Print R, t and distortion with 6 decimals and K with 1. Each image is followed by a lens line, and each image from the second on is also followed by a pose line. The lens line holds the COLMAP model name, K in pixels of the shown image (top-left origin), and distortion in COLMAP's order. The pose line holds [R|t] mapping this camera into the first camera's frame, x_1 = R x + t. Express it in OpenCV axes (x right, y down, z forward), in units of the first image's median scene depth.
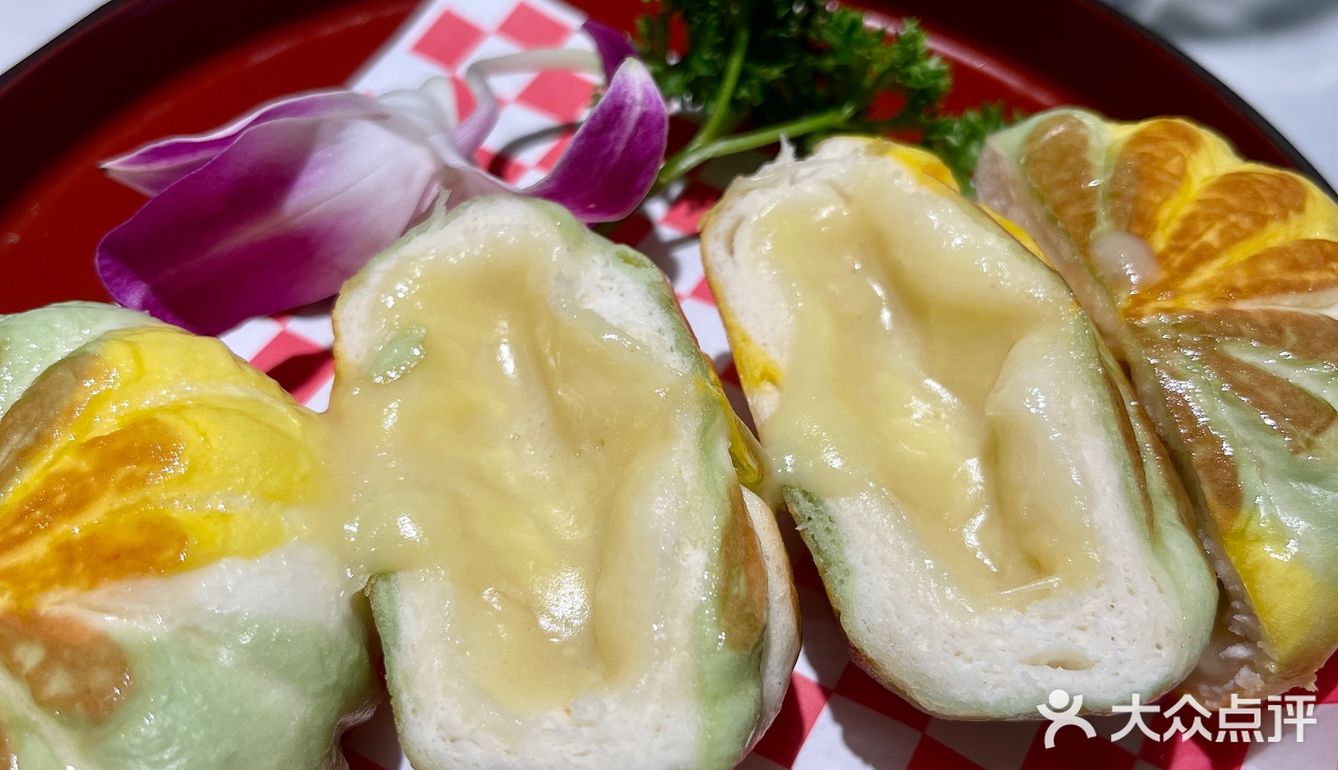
lens RADIAL K [[1257.3, 0, 669.8], [0, 1257.3, 363.6], [0, 0, 1]] dist [0.055206, -0.190347]
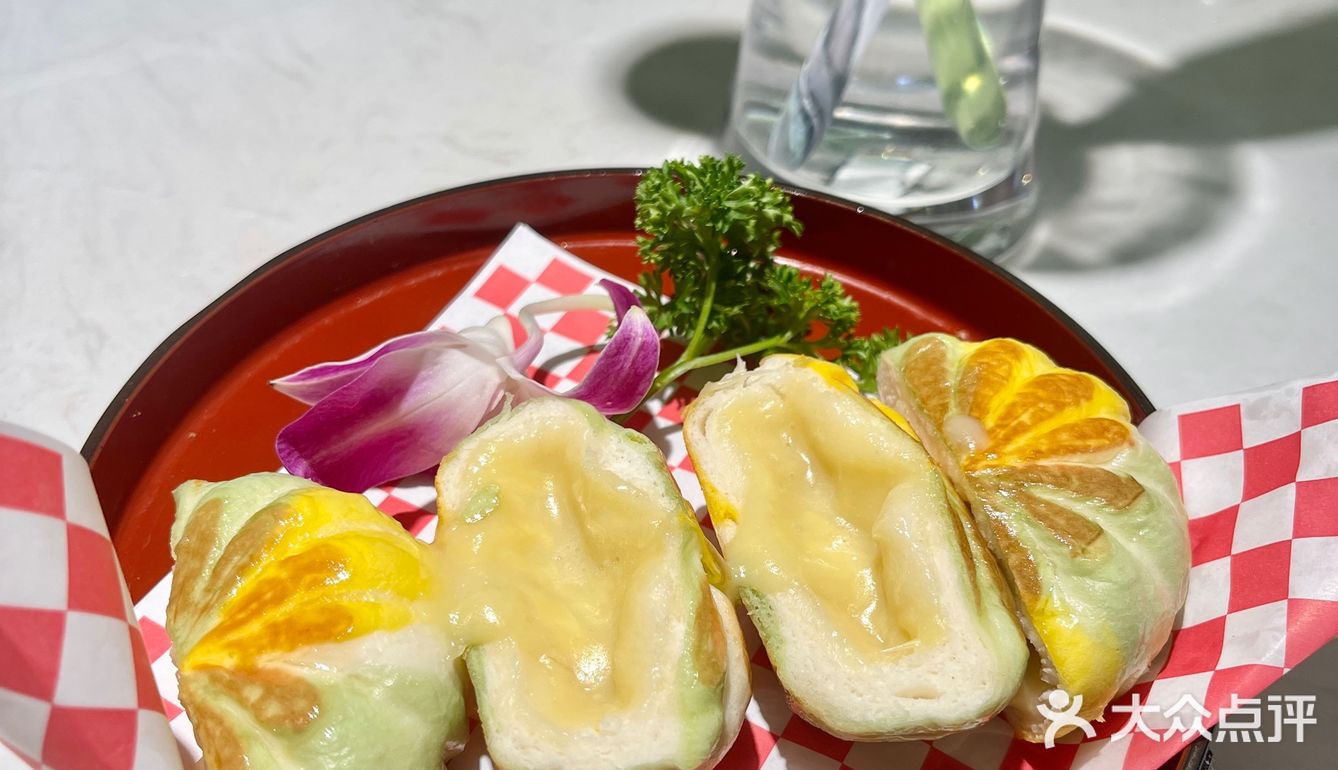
lens RADIAL K [[1257.3, 0, 669.8], [0, 1257.3, 363.6], [0, 0, 1]] dist [0.055206, -0.190347]
pose [[0.999856, -0.016253, -0.004827, 0.019644], [0.015256, 0.986663, -0.162062, 0.077597], [0.007396, 0.161965, 0.986769, -0.523868]]
